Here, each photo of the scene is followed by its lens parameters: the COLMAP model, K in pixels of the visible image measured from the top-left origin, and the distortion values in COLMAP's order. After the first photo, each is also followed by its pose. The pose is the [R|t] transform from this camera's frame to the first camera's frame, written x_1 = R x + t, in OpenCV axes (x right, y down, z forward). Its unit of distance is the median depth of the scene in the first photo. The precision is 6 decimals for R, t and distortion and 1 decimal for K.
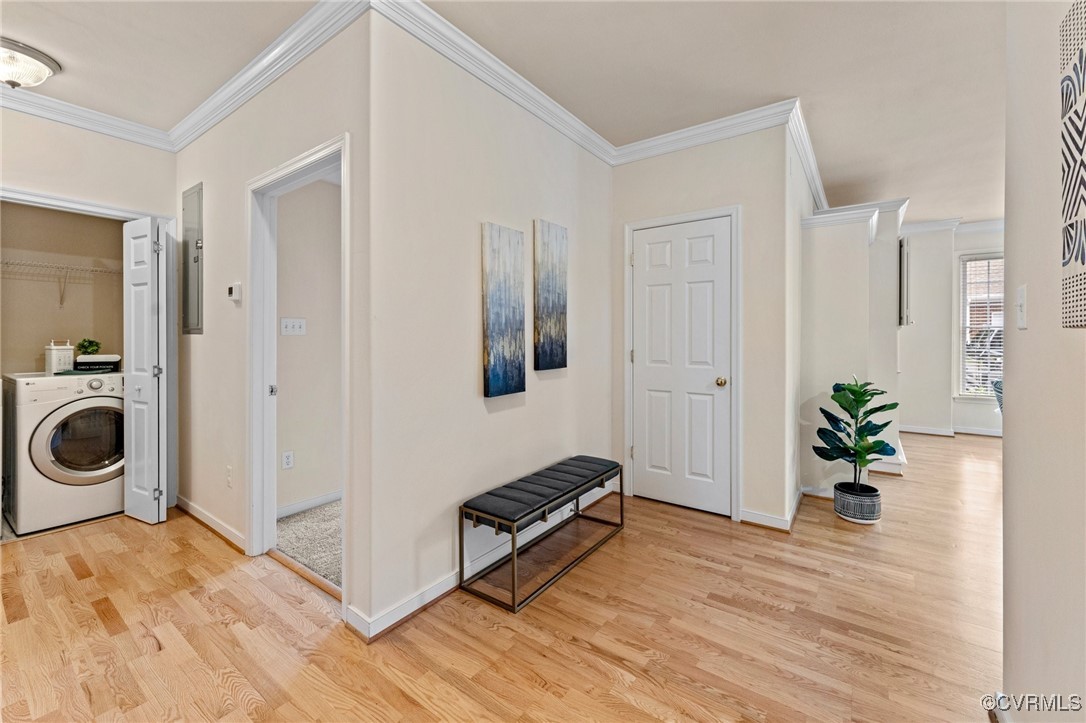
lens RADIAL K [[441.4, 0, 531.9], [0, 441.4, 342.2], [0, 0, 1]] dist [0.000918, 0.000353]
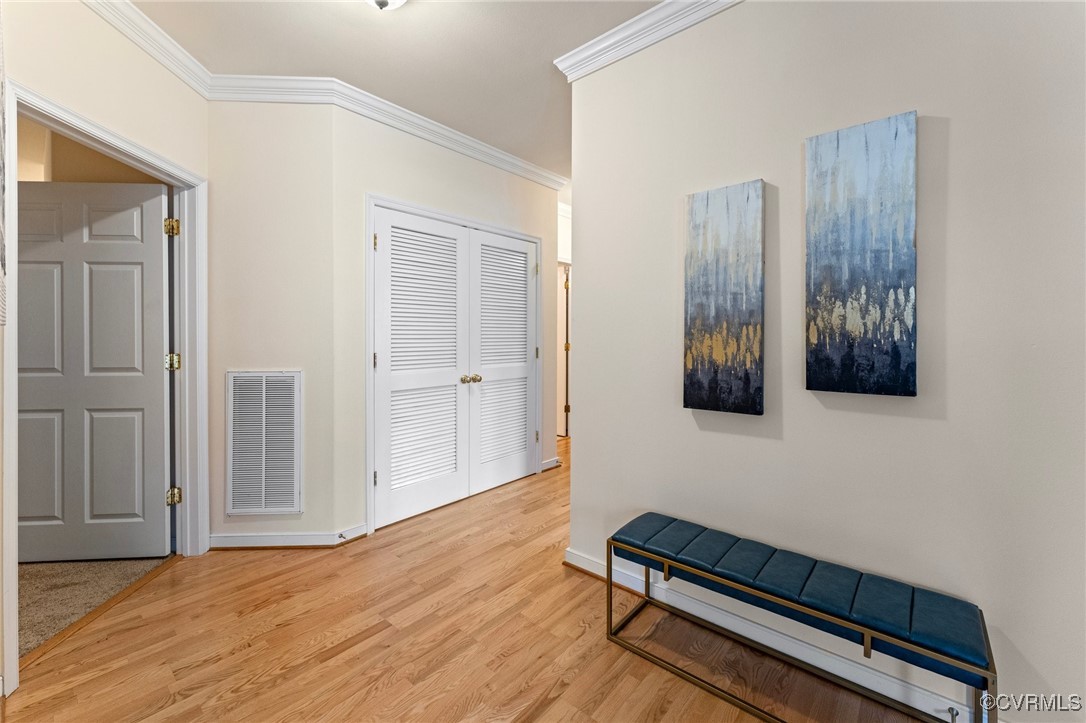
lens RADIAL K [[441.4, 0, 544.4], [0, 441.4, 339.2], [0, 0, 1]] dist [0.000918, 0.000353]
pose [[-0.064424, 0.007733, -0.997893, 0.727059], [-0.009113, 0.999924, 0.008337, -0.007573], [0.997881, 0.009631, -0.064348, 0.768799]]
